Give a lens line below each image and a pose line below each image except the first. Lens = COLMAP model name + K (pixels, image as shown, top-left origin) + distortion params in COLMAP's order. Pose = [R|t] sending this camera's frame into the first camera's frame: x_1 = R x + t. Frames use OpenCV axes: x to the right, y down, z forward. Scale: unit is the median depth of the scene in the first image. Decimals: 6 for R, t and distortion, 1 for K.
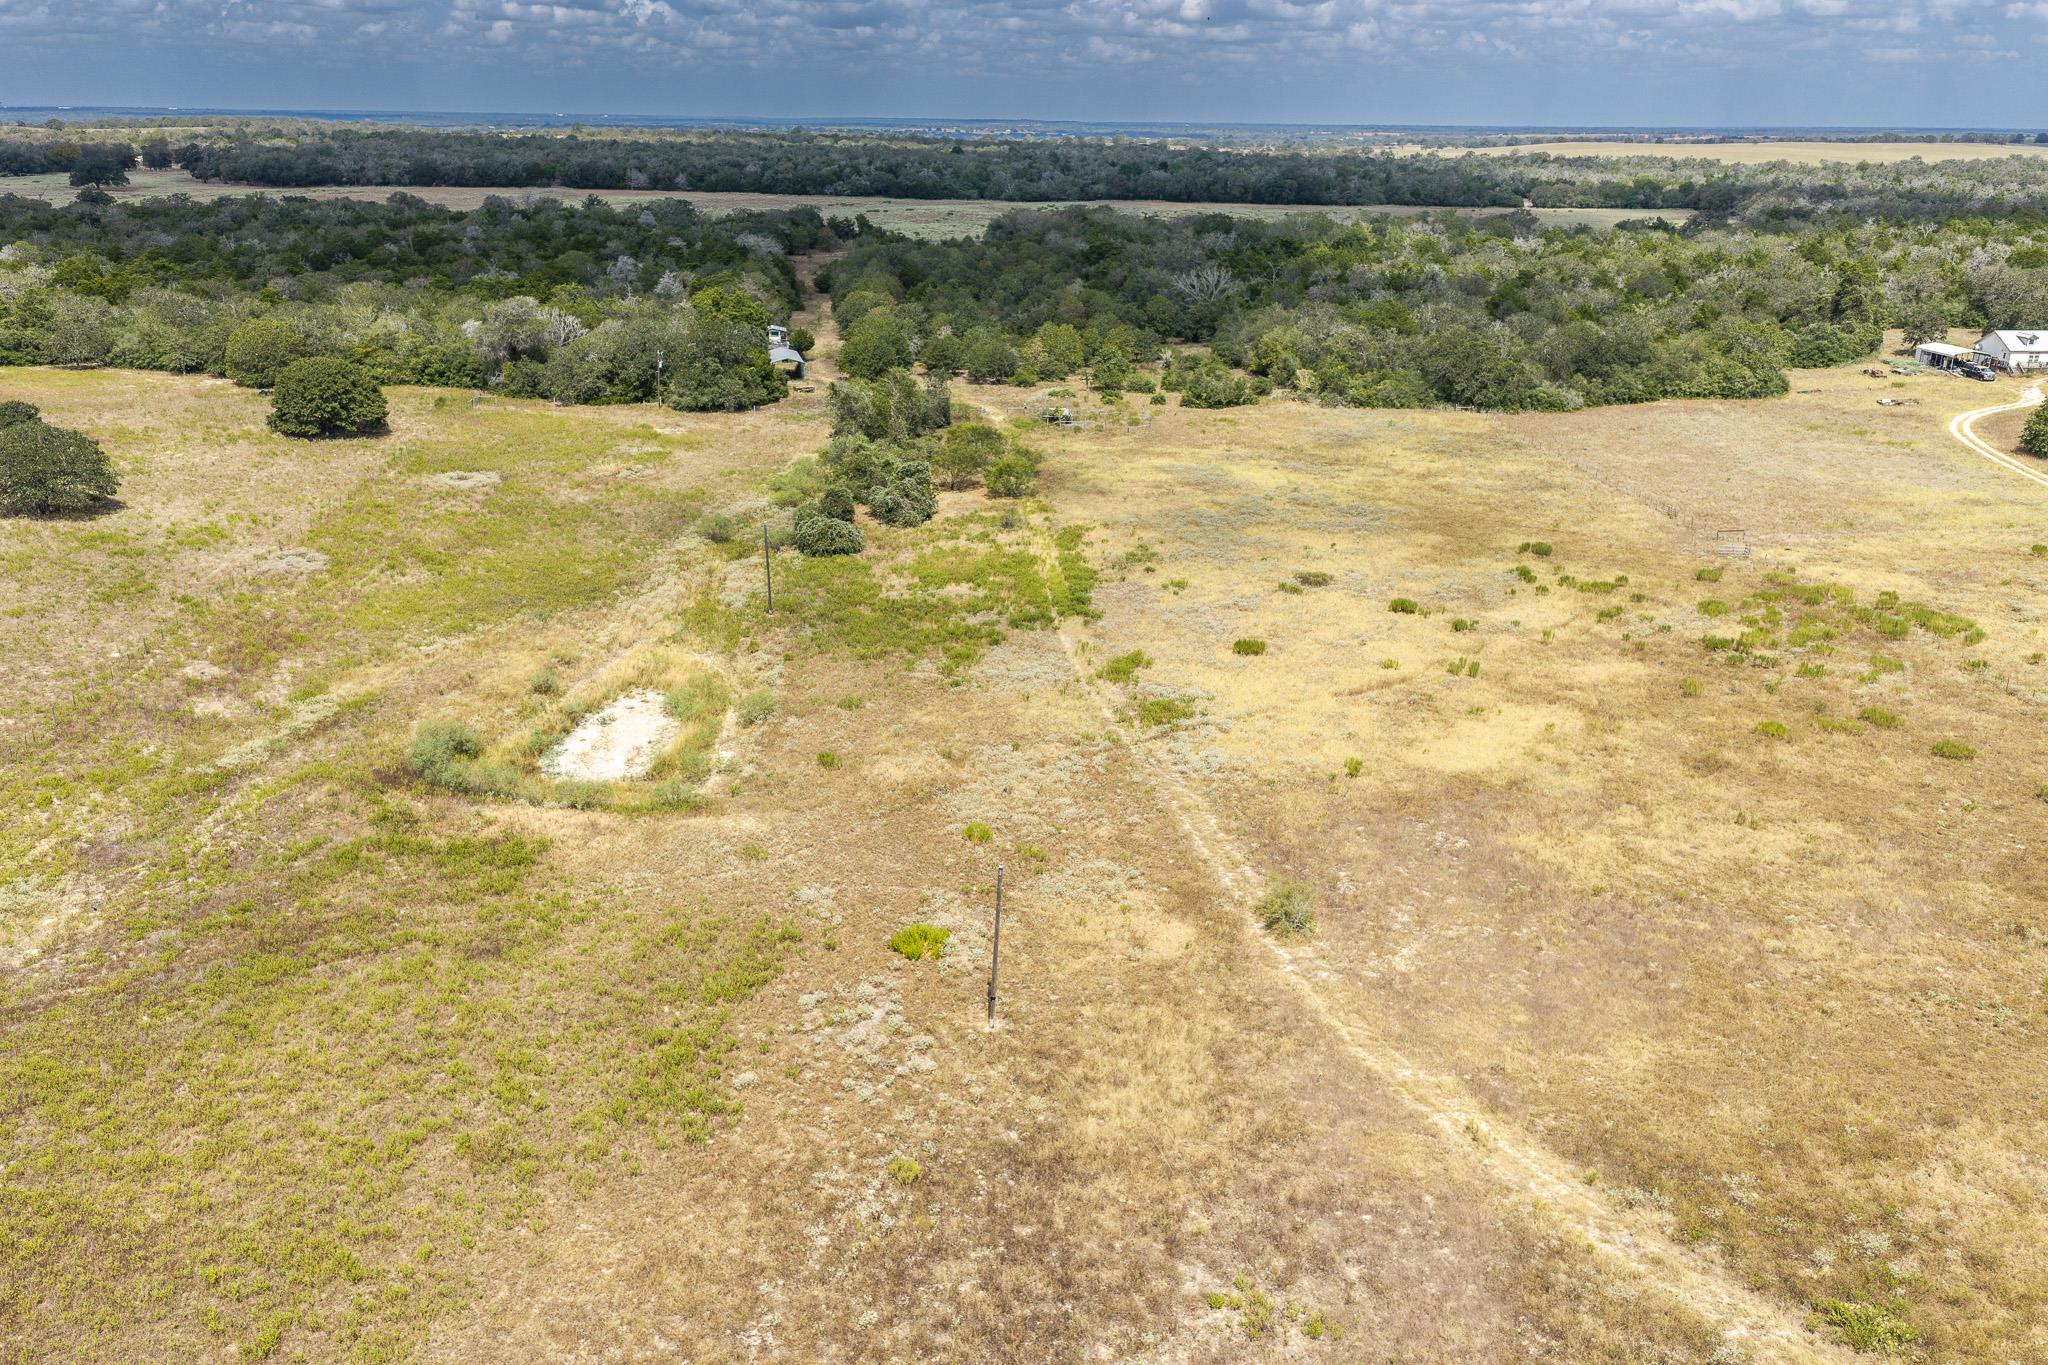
lens RADIAL K [[1688.8, 0, 1016.7], [0, 1688.8, 676.3], [0, 0, 1]] dist [0.038796, 0.003949]
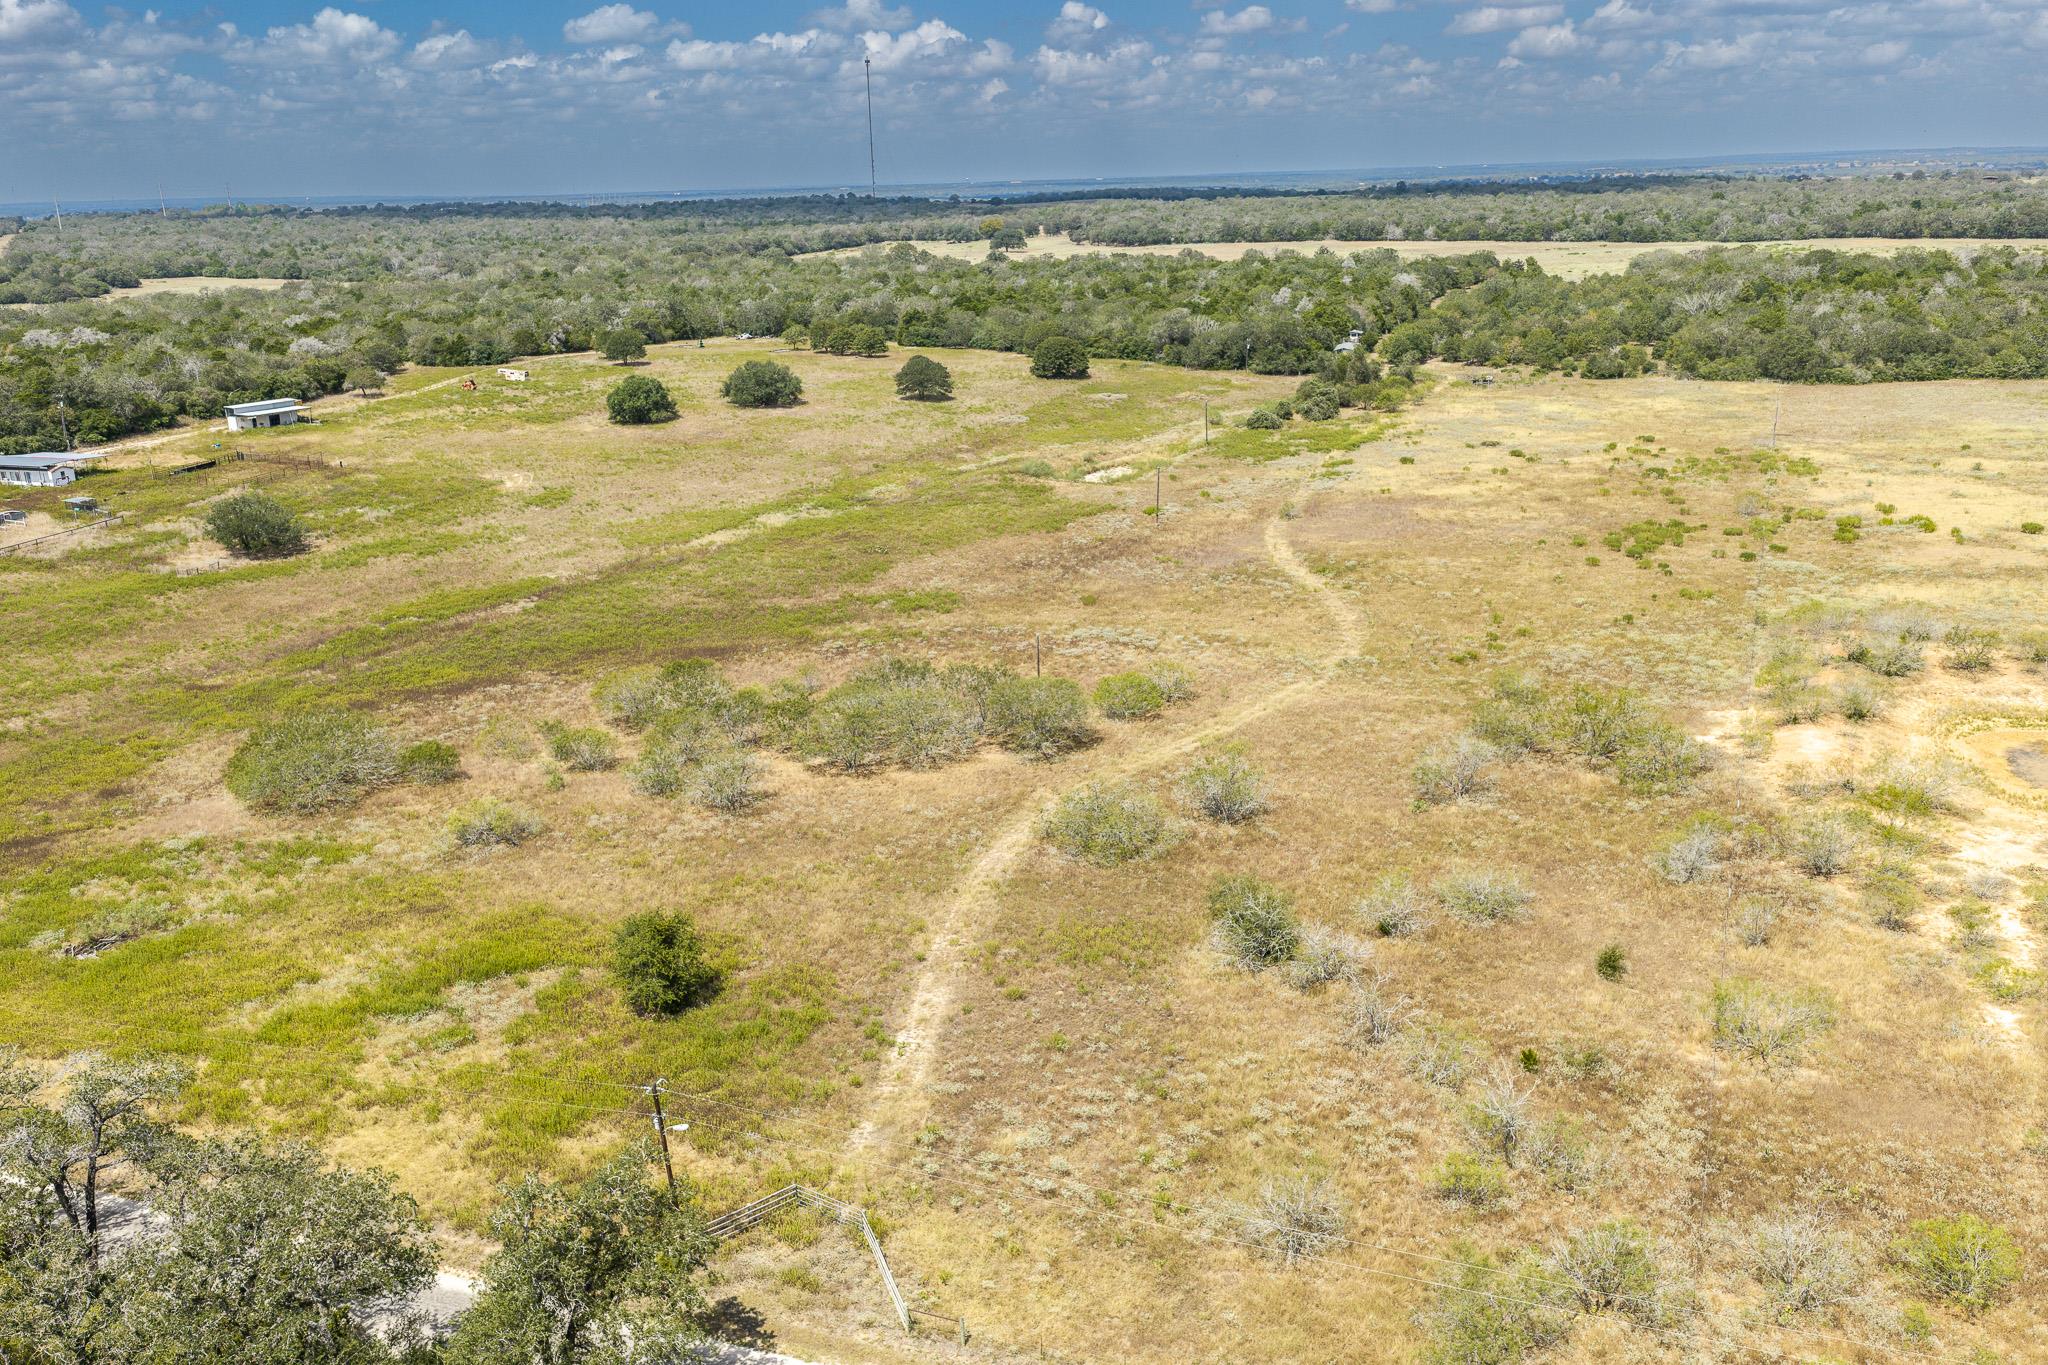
lens RADIAL K [[1693.8, 0, 1019.6], [0, 1693.8, 715.5], [0, 0, 1]] dist [0.030896, -0.002745]
pose [[0.883925, 0.107573, -0.455087, 0.462549], [-0.110592, 0.993663, 0.020075, 0.201020], [0.454362, 0.032584, 0.890221, -0.696259]]
